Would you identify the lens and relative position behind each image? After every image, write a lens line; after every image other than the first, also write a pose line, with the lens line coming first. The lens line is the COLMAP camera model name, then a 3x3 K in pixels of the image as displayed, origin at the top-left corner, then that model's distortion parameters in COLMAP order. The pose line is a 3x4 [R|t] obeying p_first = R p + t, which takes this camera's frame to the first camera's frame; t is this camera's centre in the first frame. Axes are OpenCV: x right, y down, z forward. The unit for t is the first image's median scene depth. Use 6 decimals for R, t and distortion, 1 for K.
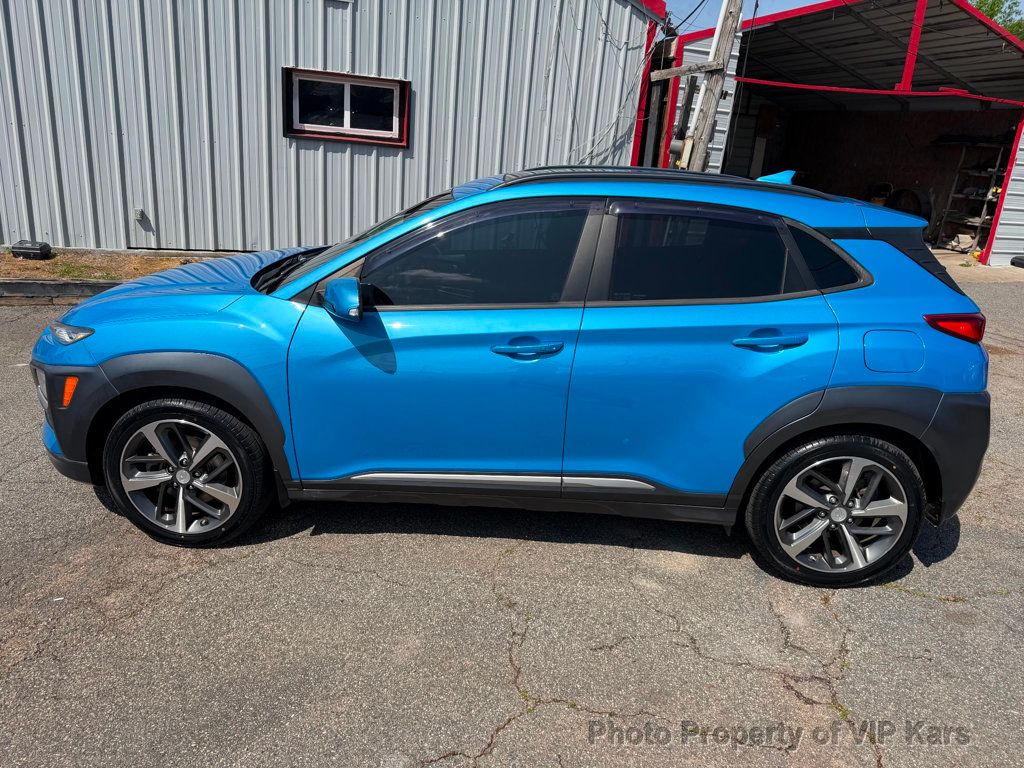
lens RADIAL K [[726.9, 0, 515.4], [0, 726.9, 388.6], [0, 0, 1]] dist [0.019636, -0.026770]
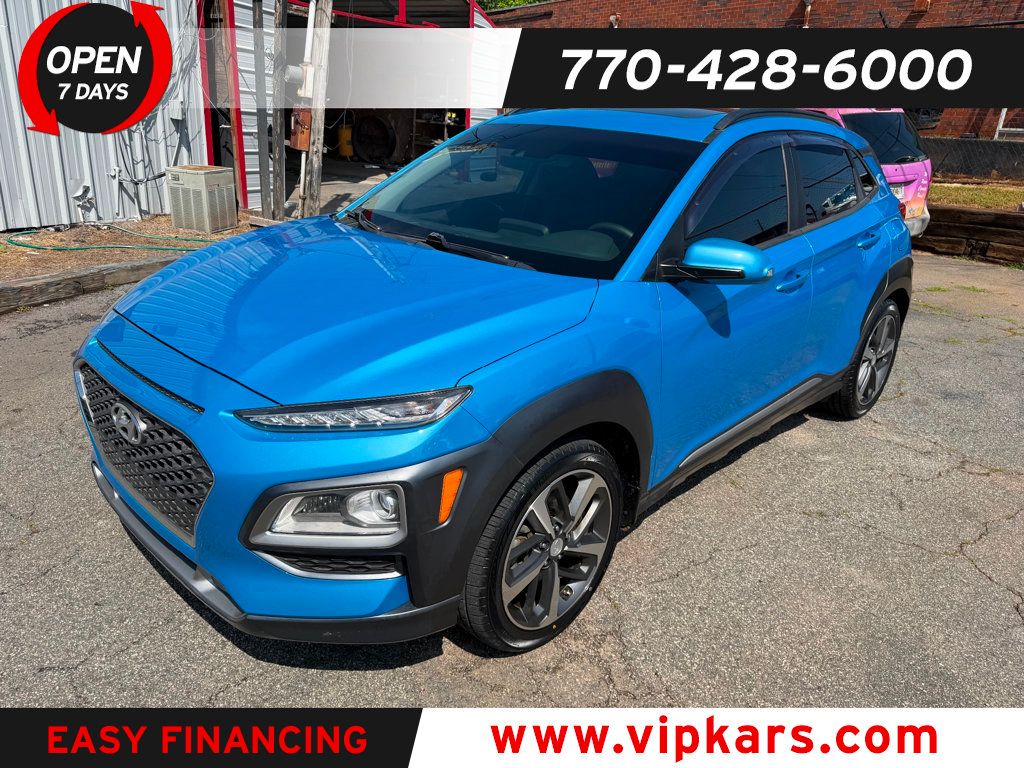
lens RADIAL K [[726.9, 0, 515.4], [0, 726.9, 388.6], [0, 0, 1]] dist [0.019636, -0.026770]
pose [[0.653943, -0.286547, 0.700178, -0.963823], [0.223035, 0.957383, 0.183501, -0.175699], [-0.722920, 0.036165, 0.689984, 0.536290]]
